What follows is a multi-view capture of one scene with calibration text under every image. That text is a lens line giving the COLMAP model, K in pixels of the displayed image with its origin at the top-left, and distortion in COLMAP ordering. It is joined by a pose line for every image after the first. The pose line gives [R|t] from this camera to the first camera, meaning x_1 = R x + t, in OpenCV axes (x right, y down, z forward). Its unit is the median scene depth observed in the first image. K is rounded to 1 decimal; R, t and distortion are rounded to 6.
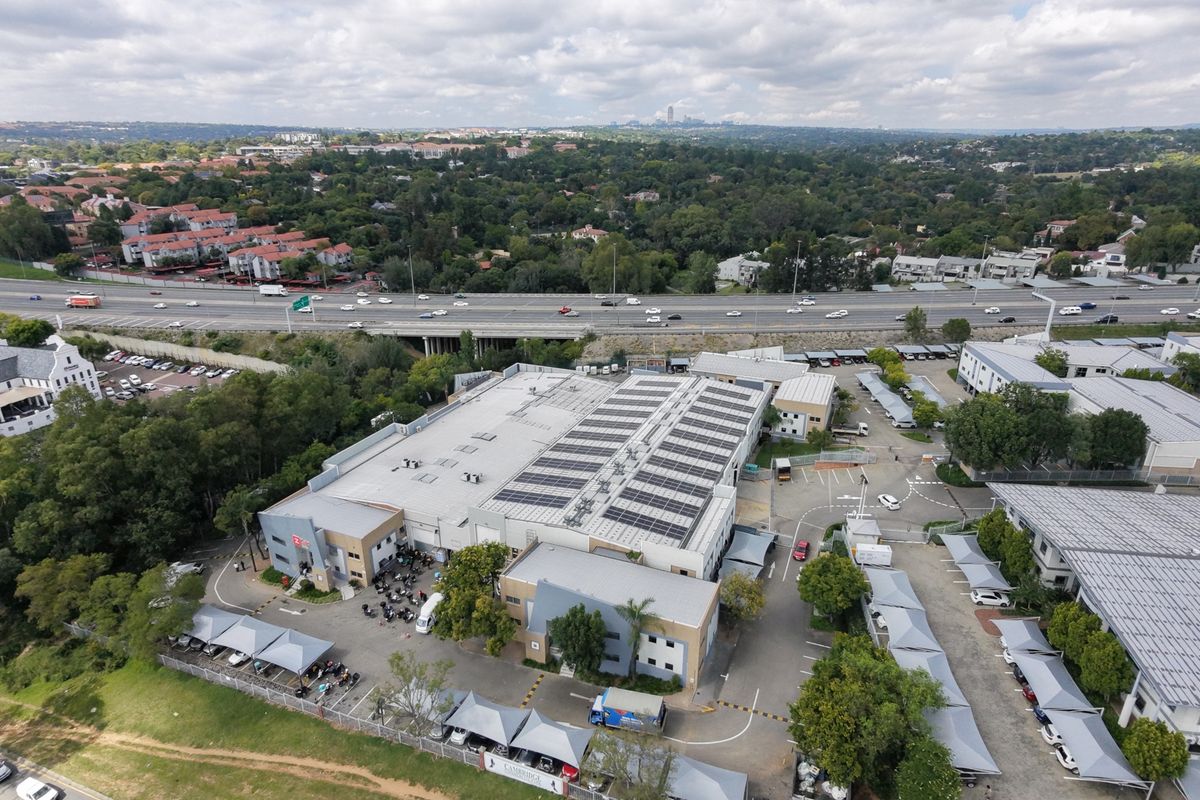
lens RADIAL K [[677.5, 0, 600.0], [0, 677.5, 400.0], [0, 0, 1]] dist [0.002787, -0.001122]
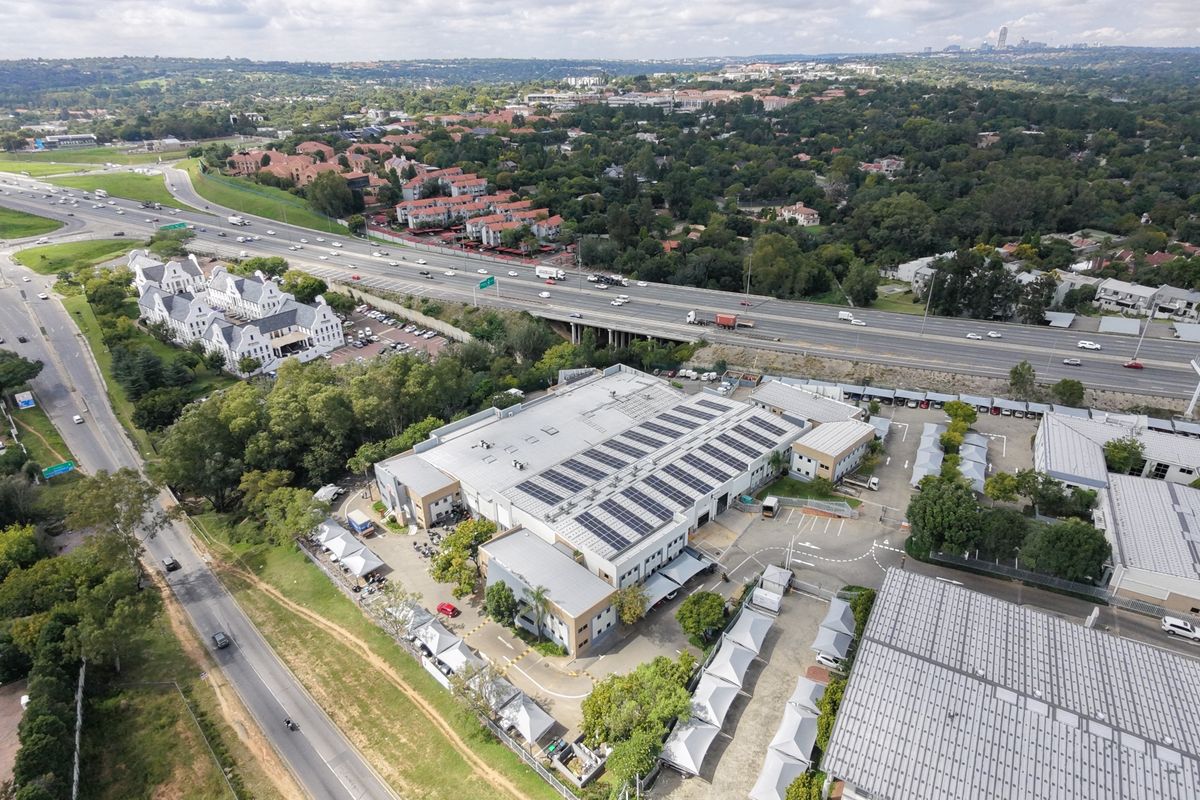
lens RADIAL K [[677.5, 0, 600.0], [0, 677.5, 400.0], [0, 0, 1]] dist [0.002787, -0.001122]
pose [[0.923544, 0.159741, -0.348641, 0.238643], [-0.127894, 0.985365, 0.112686, -0.107444], [0.361539, -0.059482, 0.930458, -0.102955]]
